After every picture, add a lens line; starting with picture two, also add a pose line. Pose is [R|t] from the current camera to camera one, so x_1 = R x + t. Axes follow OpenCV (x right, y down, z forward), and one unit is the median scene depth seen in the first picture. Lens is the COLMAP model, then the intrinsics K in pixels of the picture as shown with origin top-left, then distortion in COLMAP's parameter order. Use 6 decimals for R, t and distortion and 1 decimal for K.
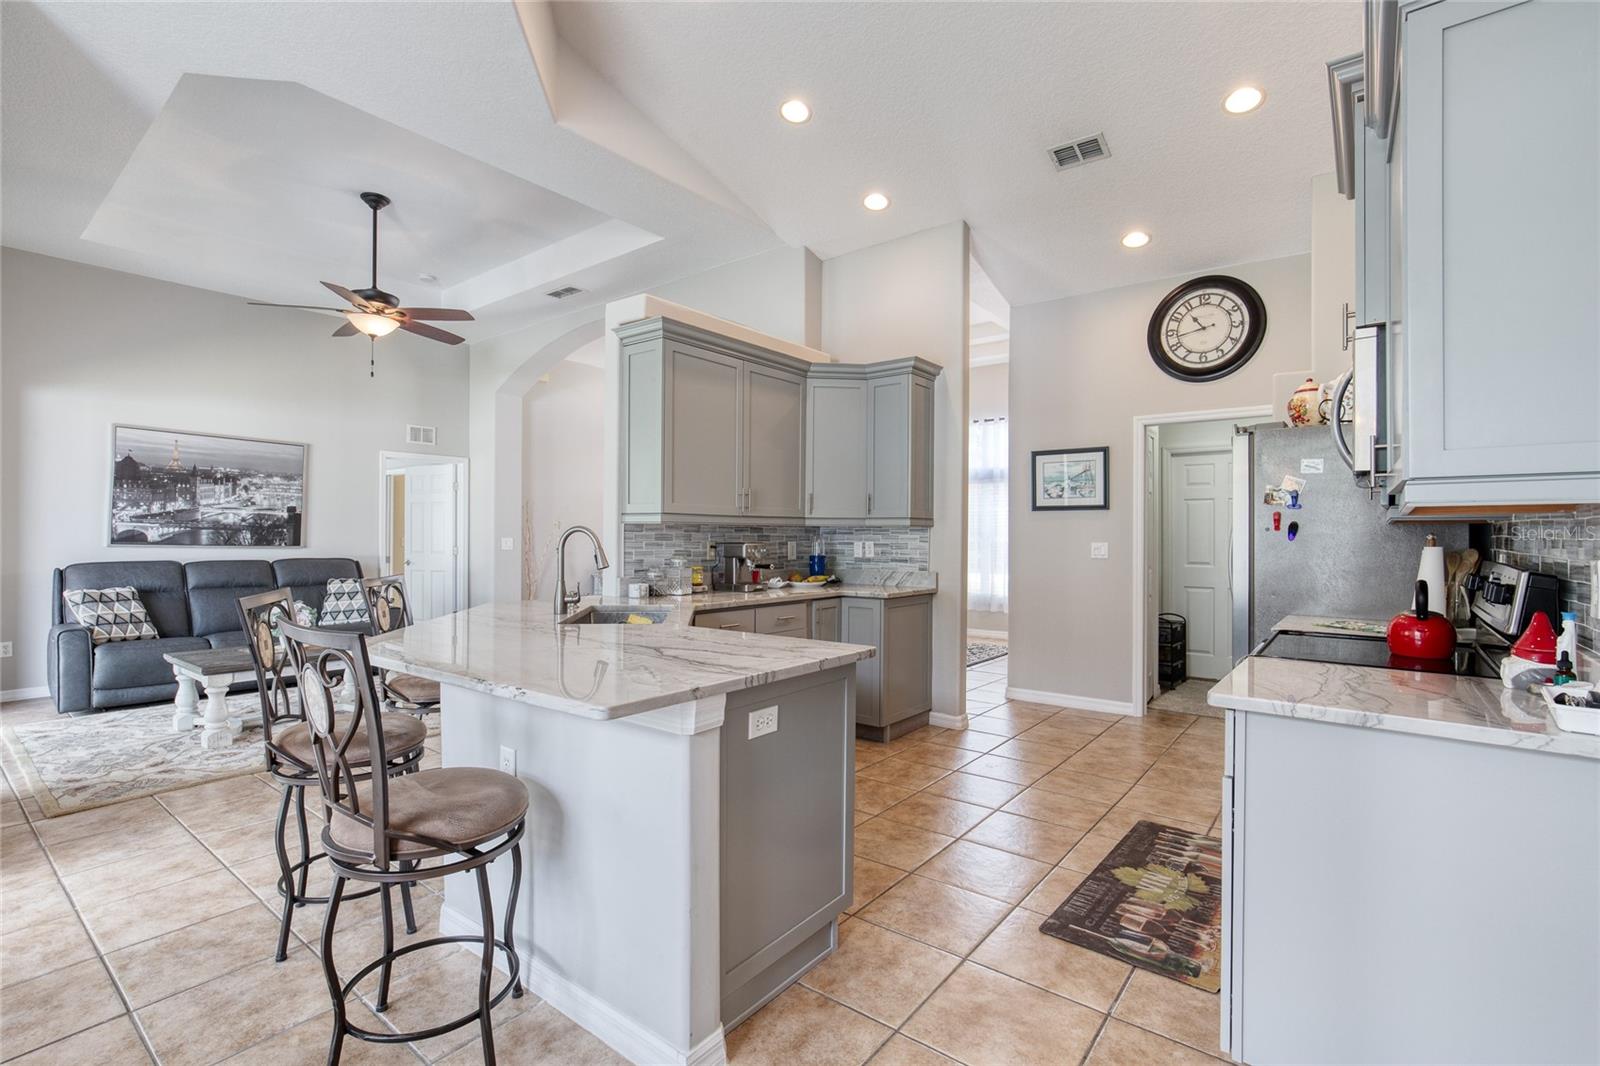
lens RADIAL K [[740.8, 0, 781.2], [0, 740.8, 530.2], [0, 0, 1]] dist [-0.021255, 0.013257]
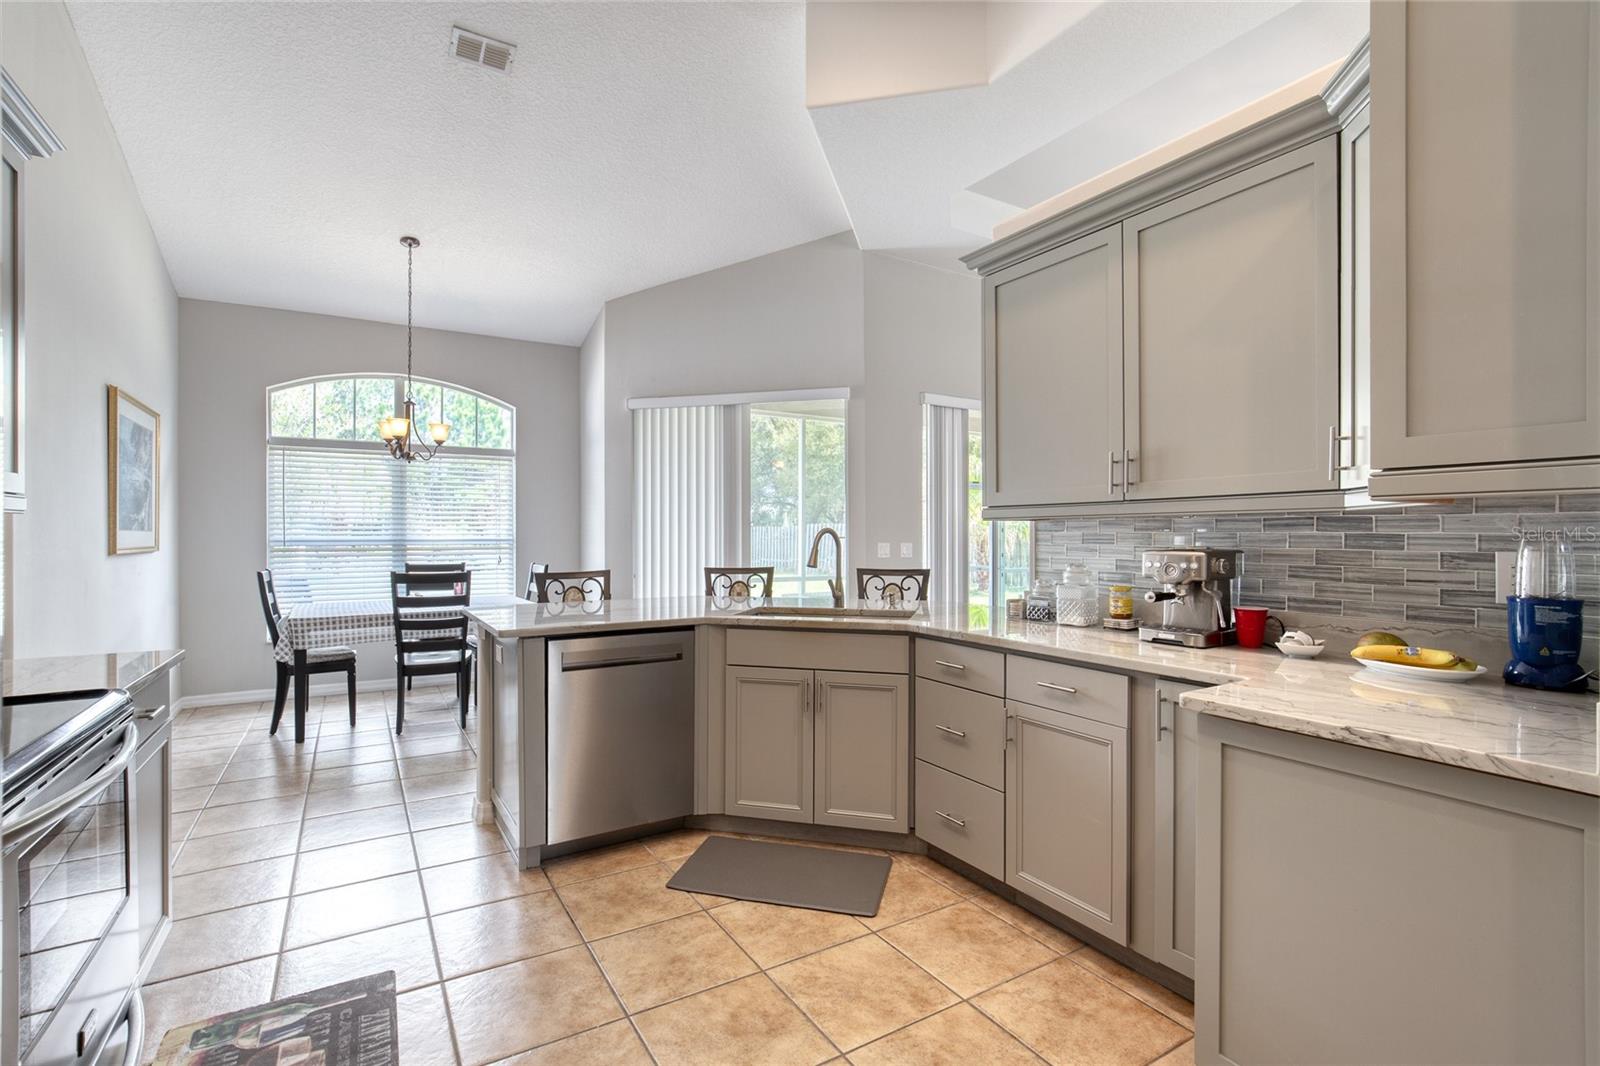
lens RADIAL K [[727.2, 0, 780.6], [0, 727.2, 535.0], [0, 0, 1]] dist [-0.017080, 0.008046]
pose [[-0.350767, -0.006756, -0.936438, 0.435805], [0.003132, 0.999960, -0.008388, 0.008323], [0.936458, -0.005875, -0.350732, 0.755431]]
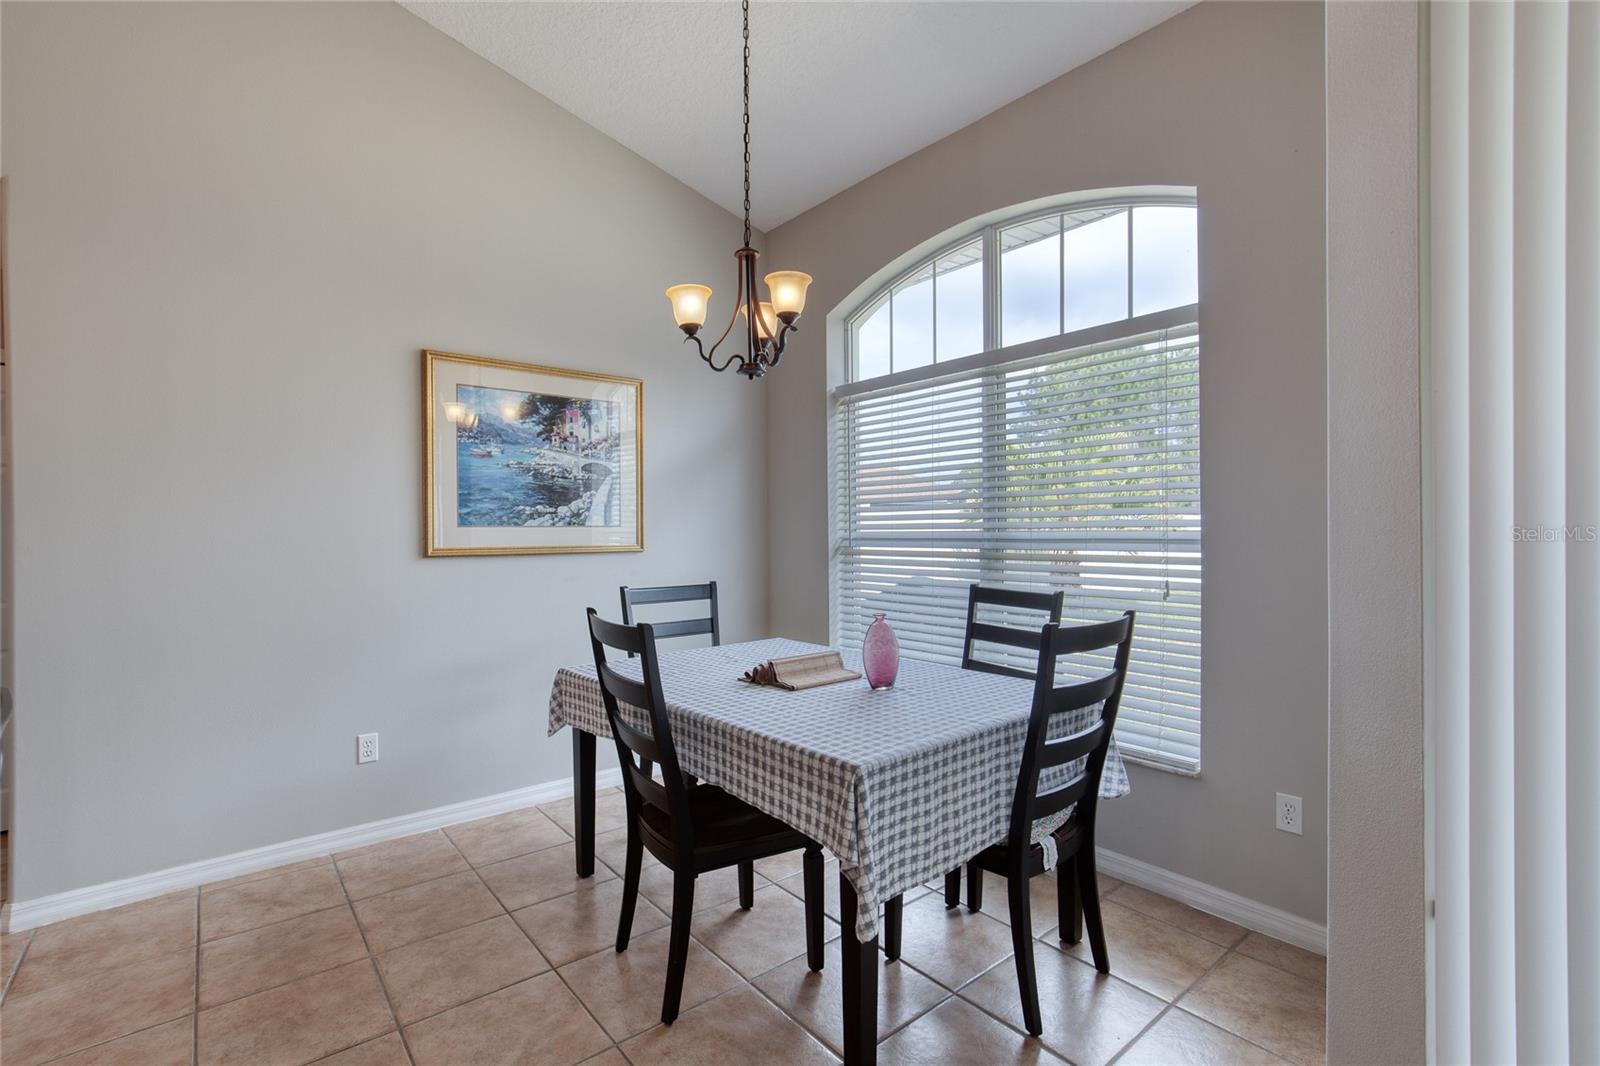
lens RADIAL K [[723.0, 0, 786.0], [0, 723.0, 533.4], [0, 0, 1]] dist [-0.023422, 0.011958]
pose [[-0.978853, -0.001586, 0.204557, -0.373435], [-0.001894, 0.999997, -0.001307, 0.001994], [-0.204554, -0.001667, -0.978854, 0.400618]]
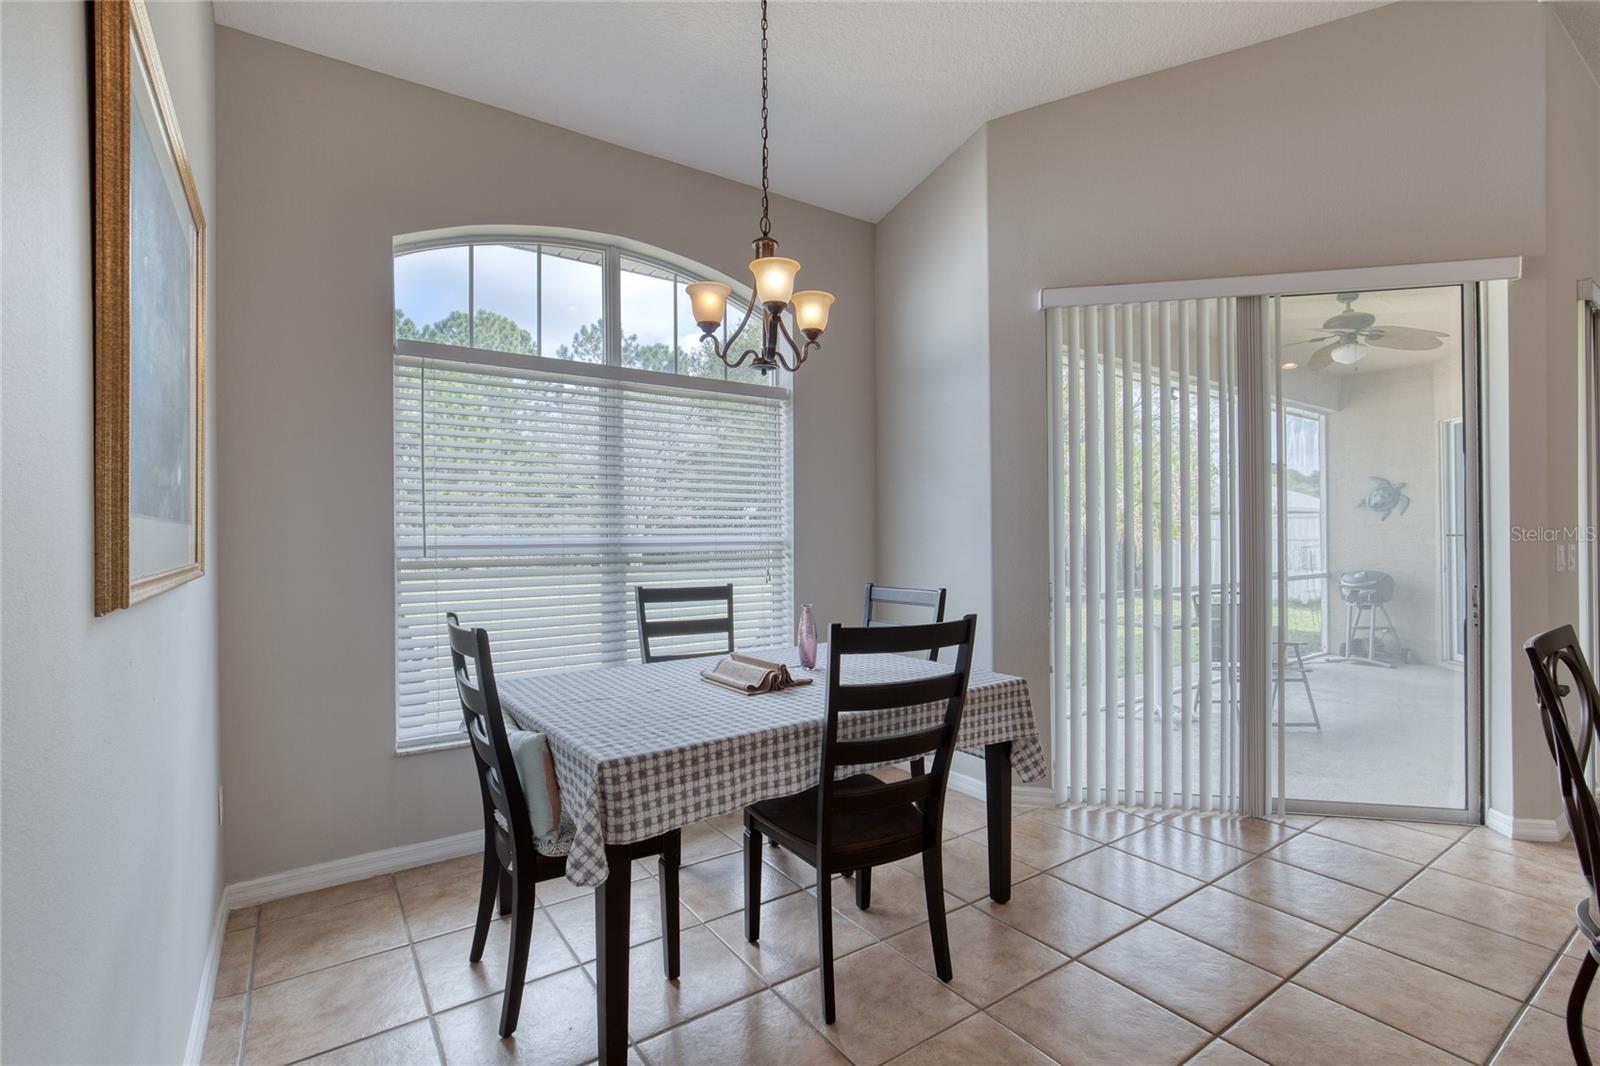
lens RADIAL K [[725.1, 0, 786.1], [0, 725.1, 532.0], [0, 0, 1]] dist [-0.017248, 0.007918]
pose [[-0.288879, -0.006021, -0.957347, 0.132420], [0.008815, 0.999921, -0.008949, 0.001666], [0.957325, -0.011025, -0.288803, 0.112530]]
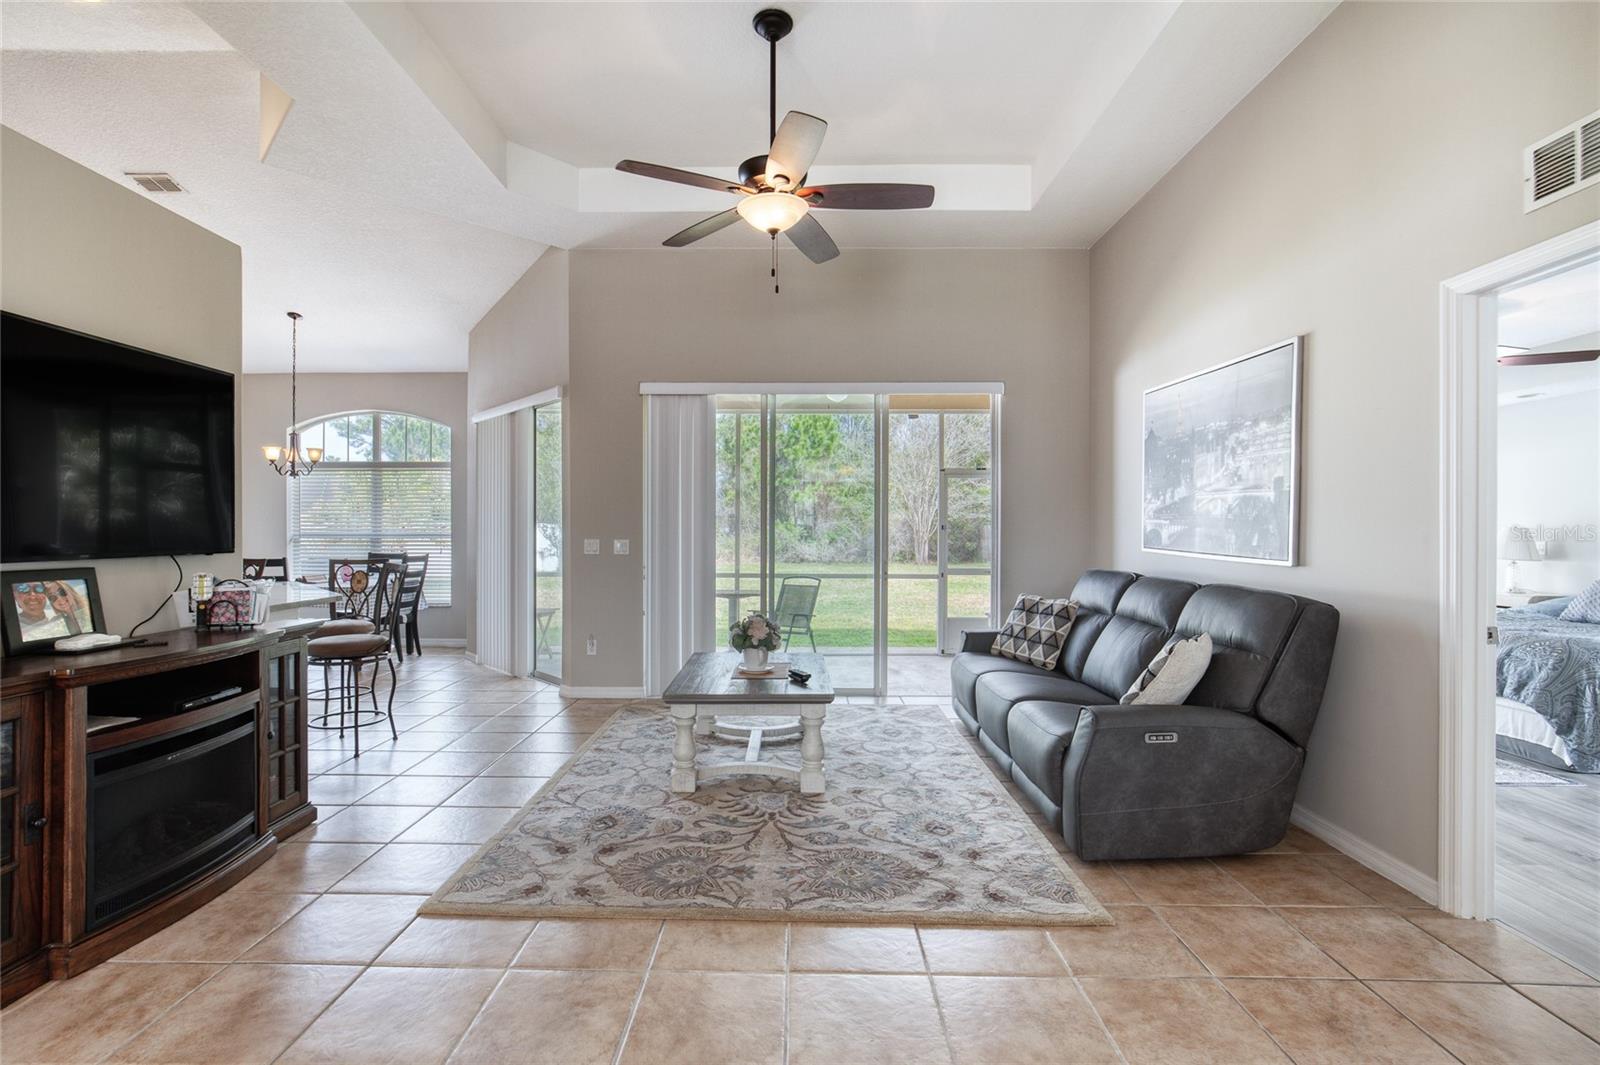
lens RADIAL K [[725.1, 0, 786.1], [0, 725.1, 531.5], [0, 0, 1]] dist [-0.017248, 0.007918]
pose [[-0.786272, -0.005693, -0.617854, -0.162295], [-0.001759, 0.999974, -0.006975, 0.008343], [0.617877, -0.004398, -0.786262, 1.483803]]
